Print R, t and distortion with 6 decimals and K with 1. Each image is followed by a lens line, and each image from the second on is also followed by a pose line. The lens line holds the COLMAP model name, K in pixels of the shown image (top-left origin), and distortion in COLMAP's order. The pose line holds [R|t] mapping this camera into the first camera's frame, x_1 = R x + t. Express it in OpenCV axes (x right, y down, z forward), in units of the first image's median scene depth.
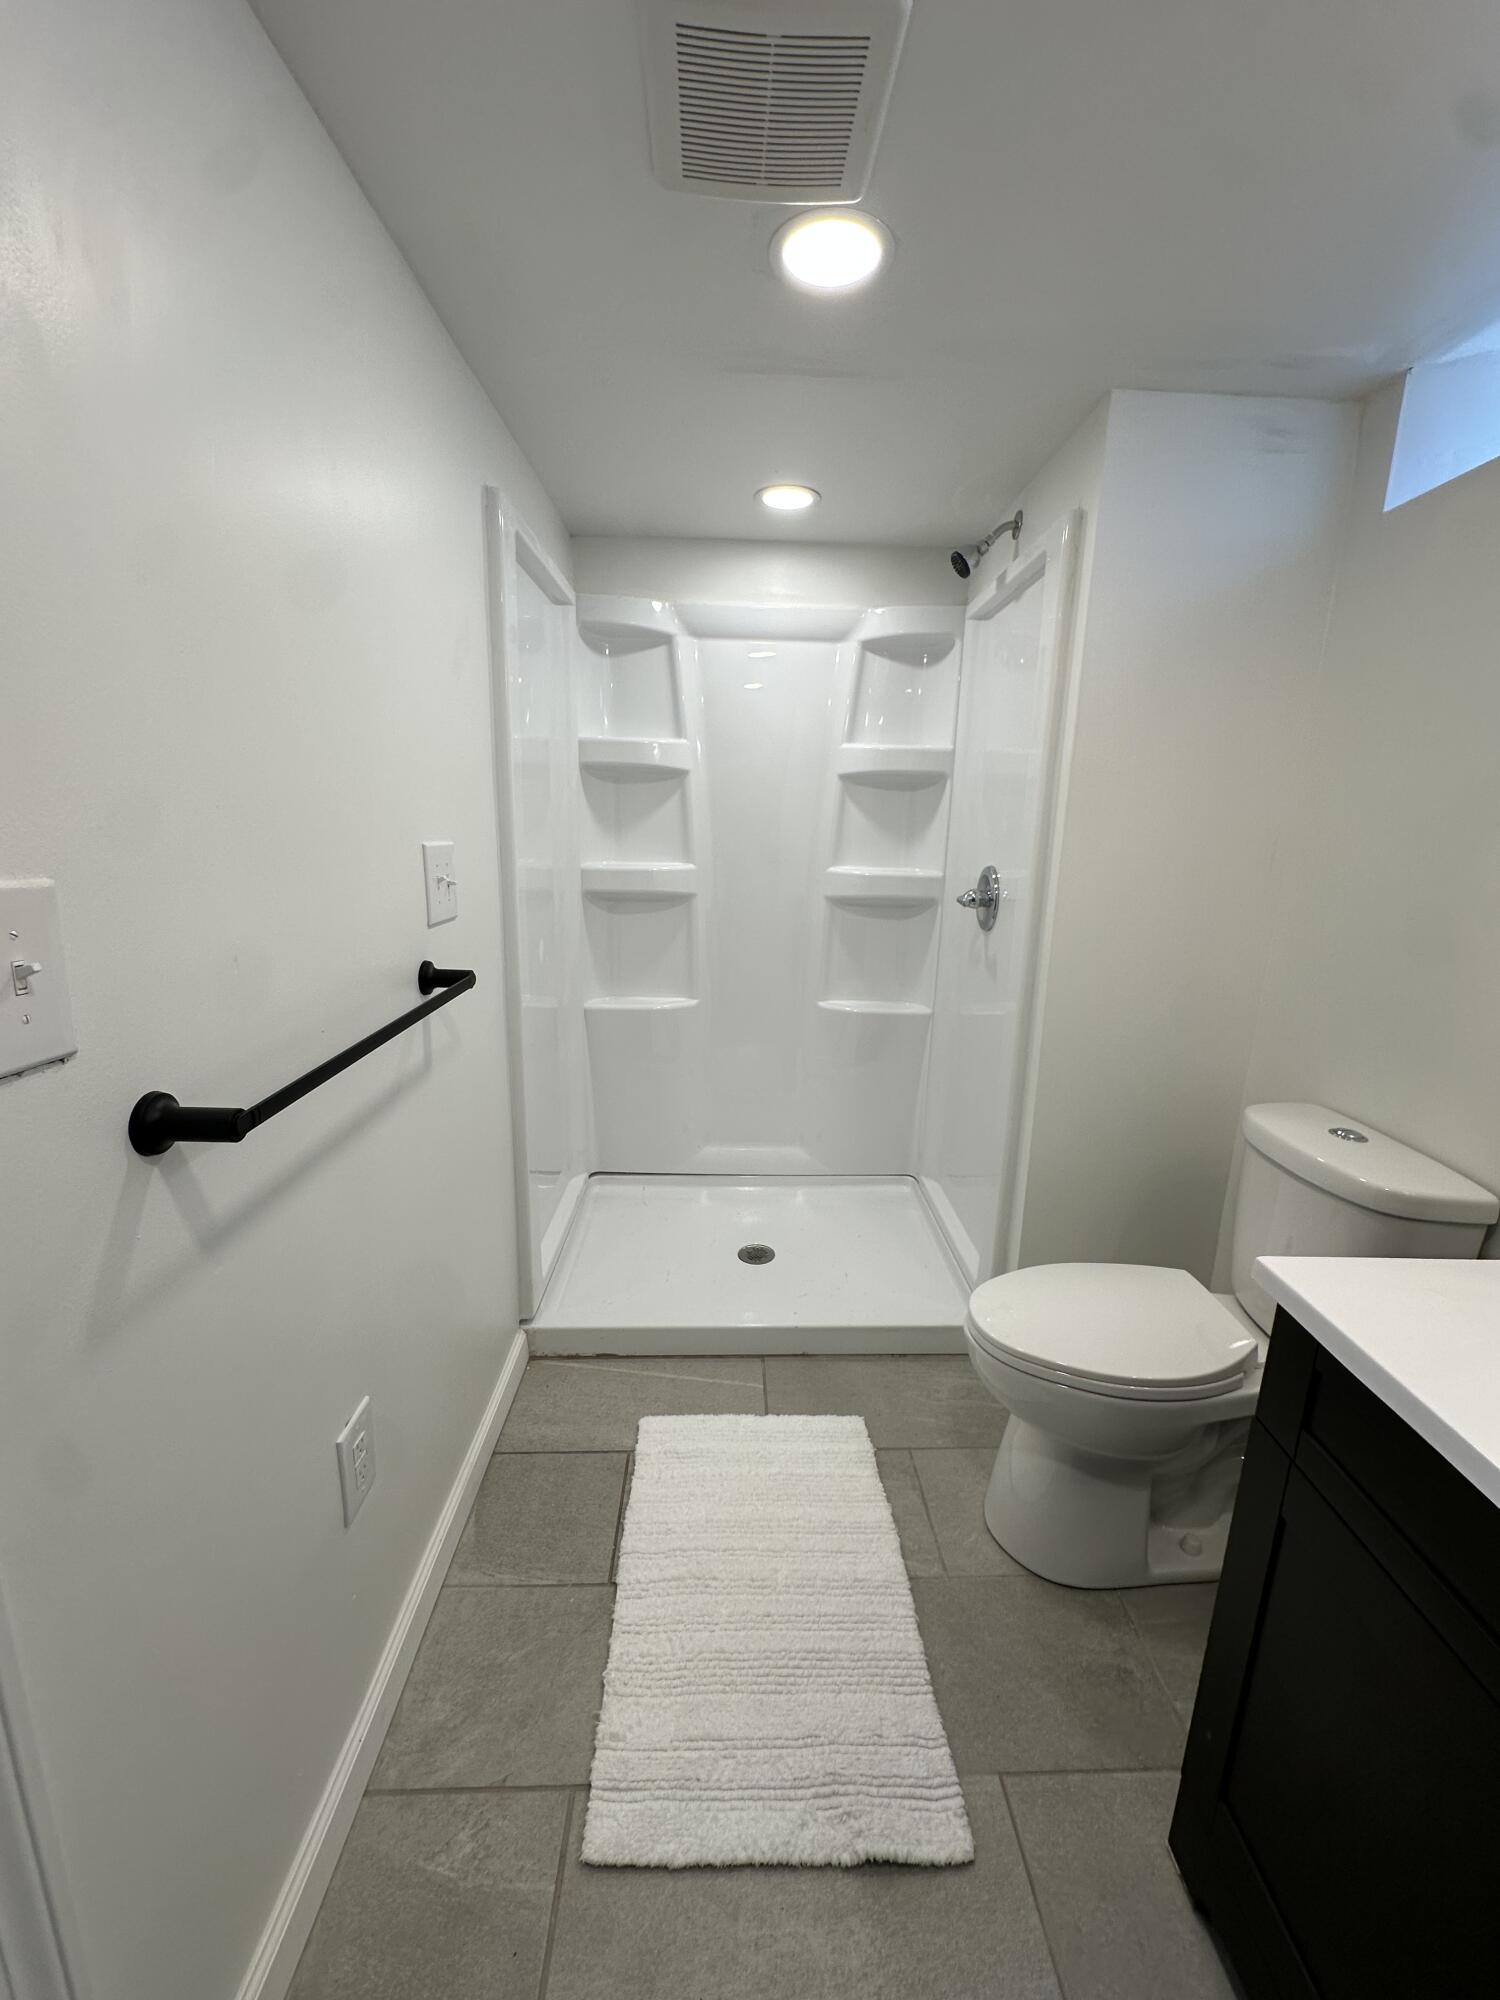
lens RADIAL K [[794.2, 0, 756.8], [0, 794.2, 998.9], [0, 0, 1]] dist [-0.003173, 0.000189]
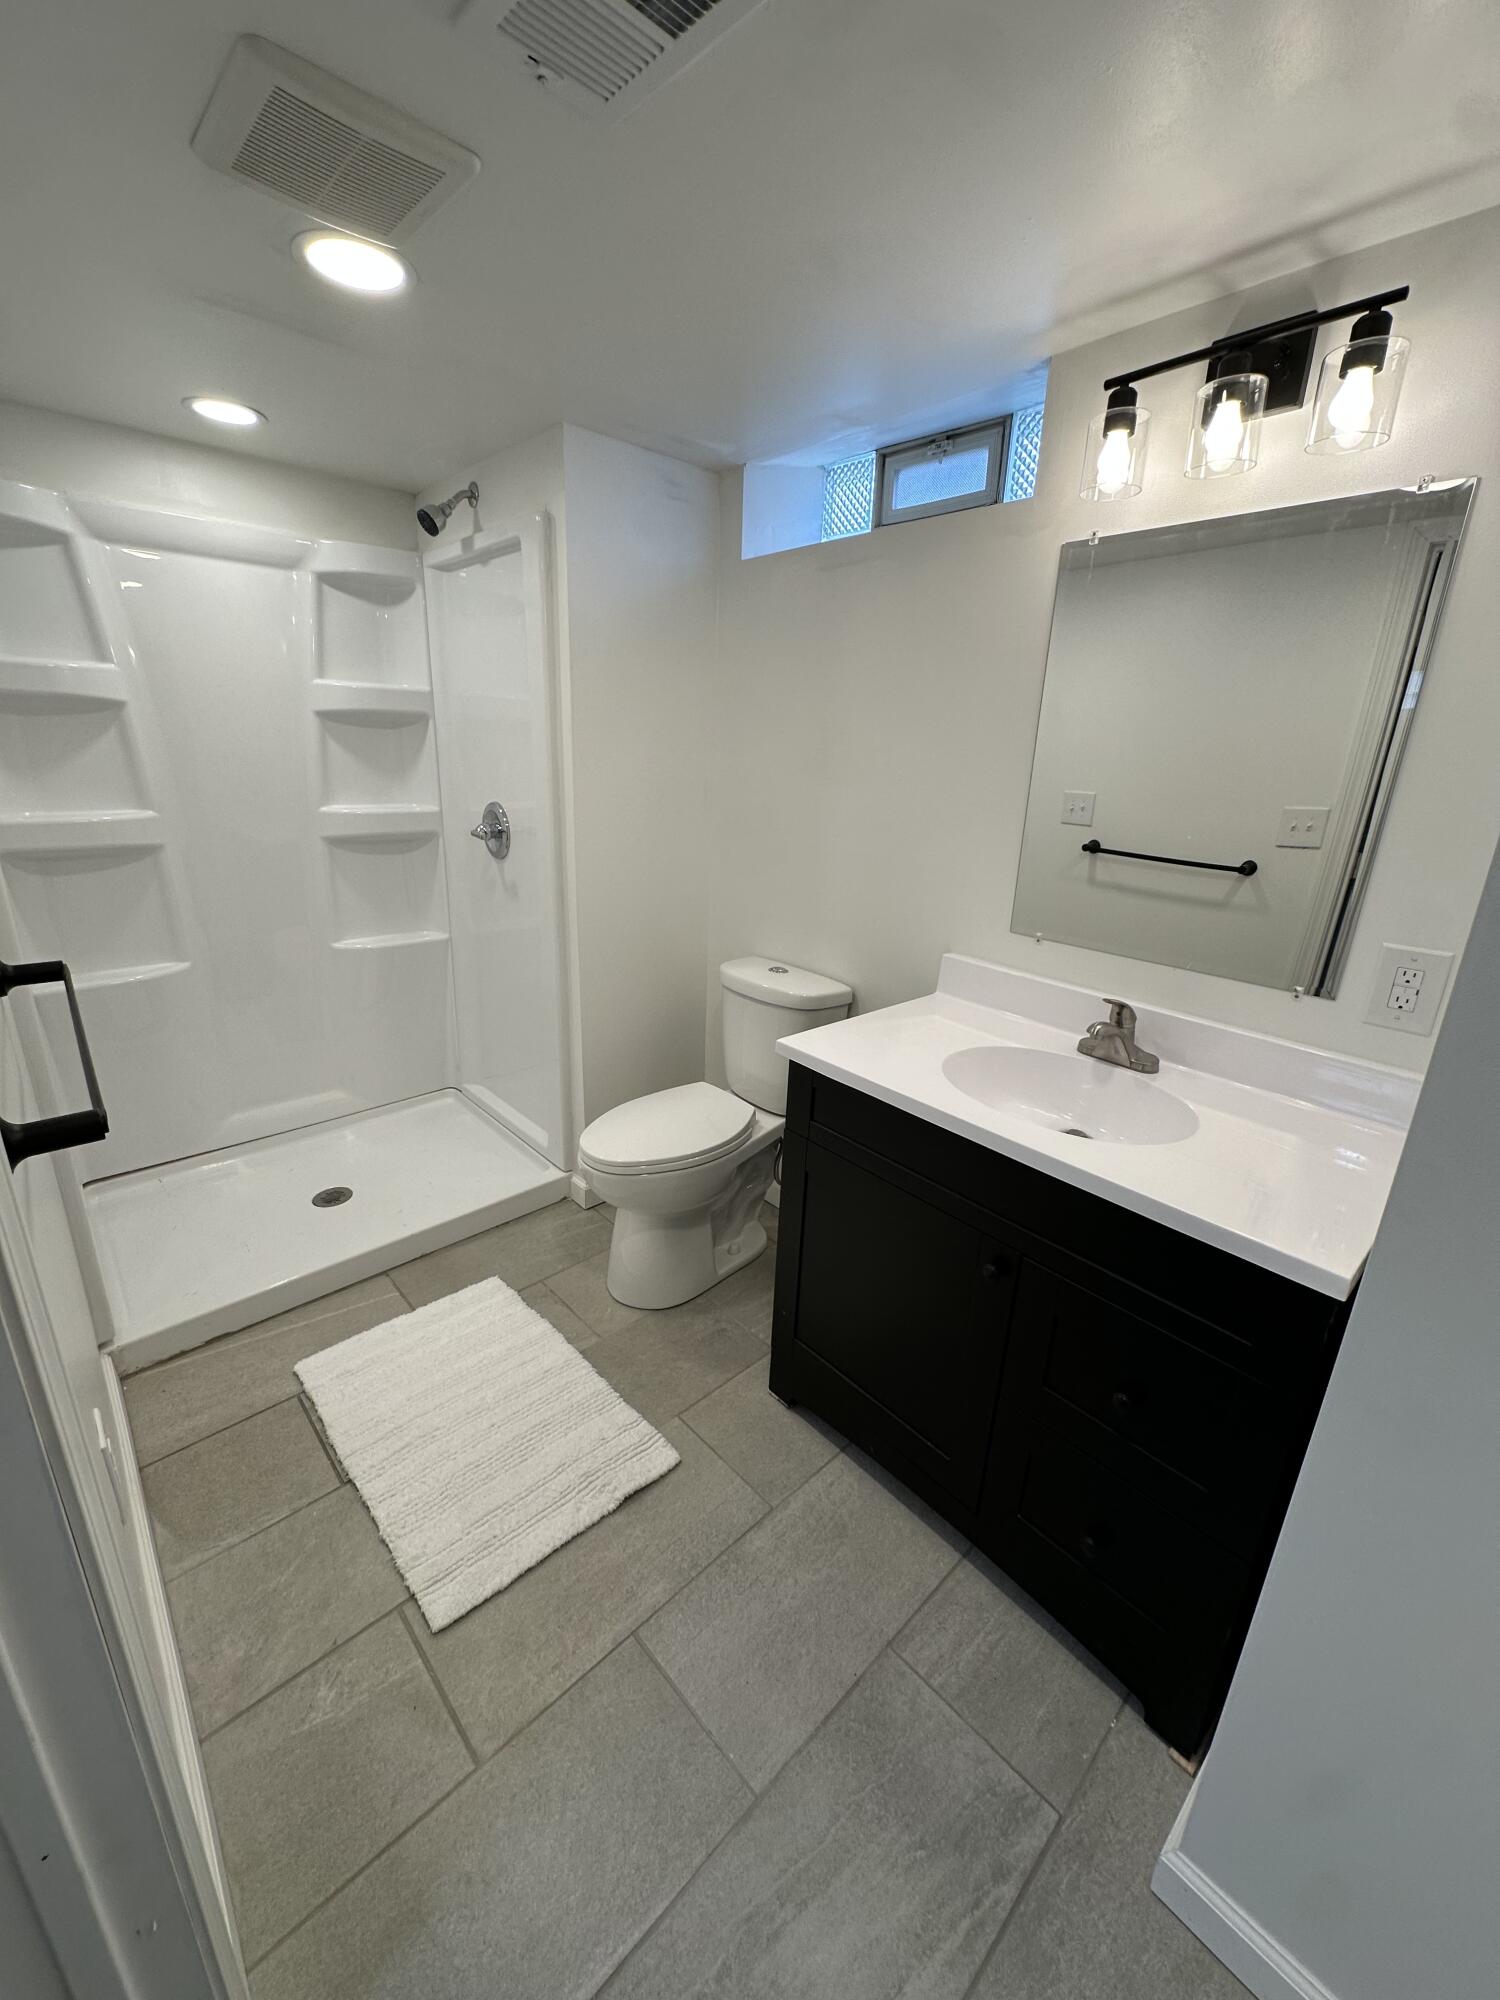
lens RADIAL K [[794.2, 0, 748.1], [0, 794.2, 996.6], [0, 0, 1]] dist [-0.003173, 0.000189]
pose [[0.751354, -0.197276, 0.629721, -0.272599], [0.129465, 0.979791, 0.152473, -0.024134], [-0.647075, -0.033035, 0.761710, -0.160997]]
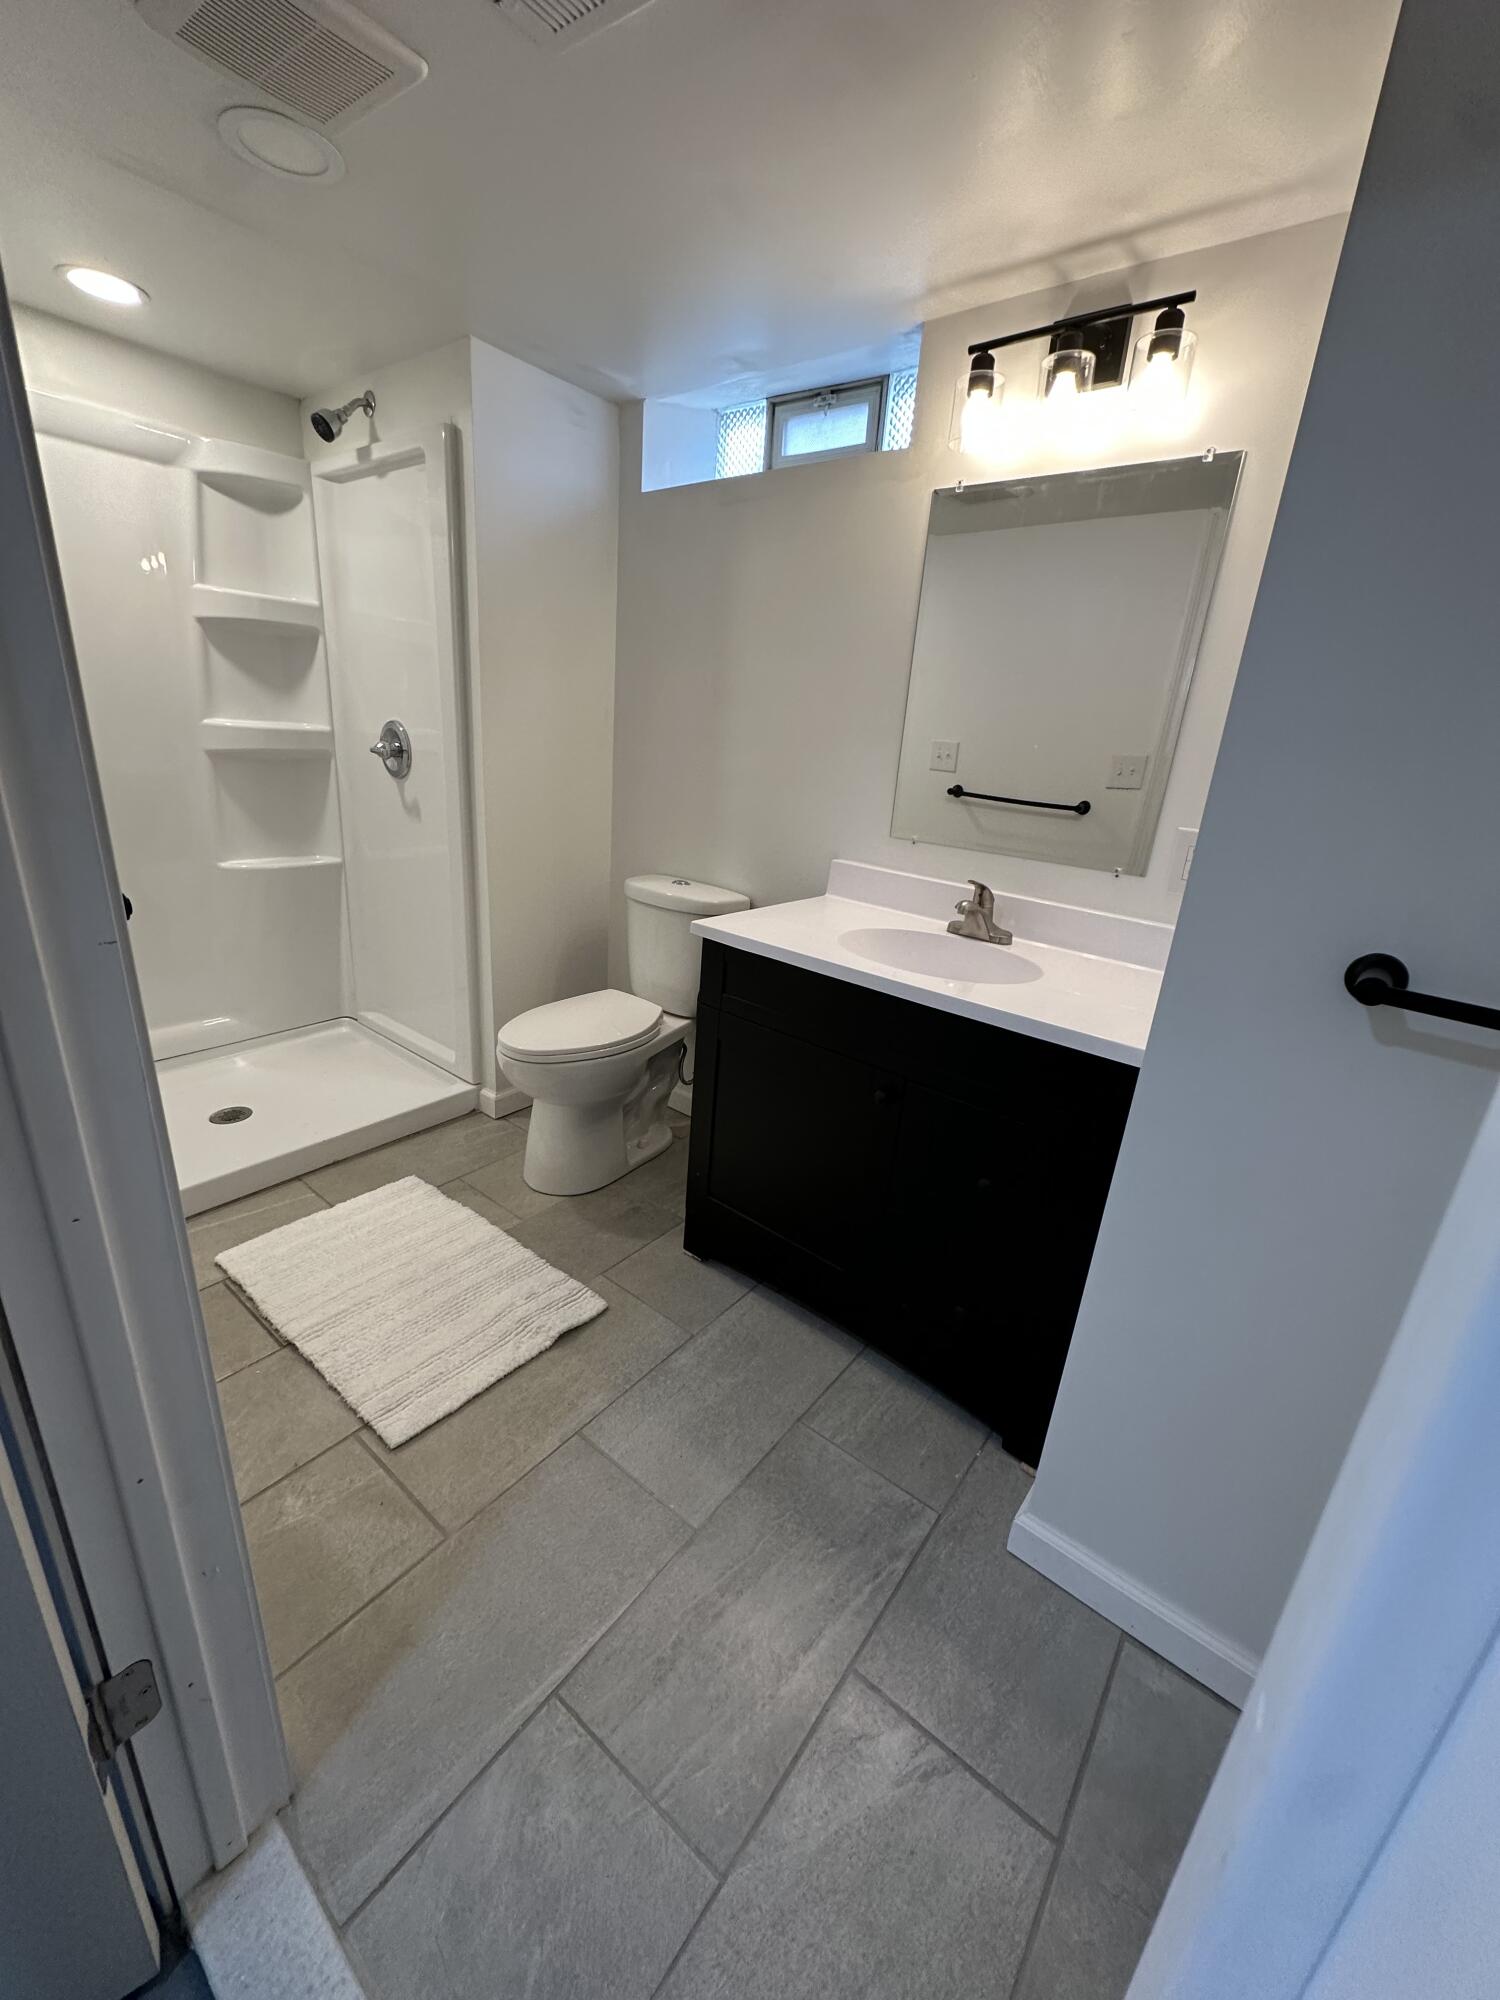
lens RADIAL K [[794.2, 0, 748.2], [0, 794.2, 997.3], [0, 0, 1]] dist [-0.003173, 0.000189]
pose [[0.640951, -0.225863, 0.733599, -0.408575], [0.114153, 0.973148, 0.199880, 0.069966], [-0.759046, -0.044370, 0.649524, -0.210803]]
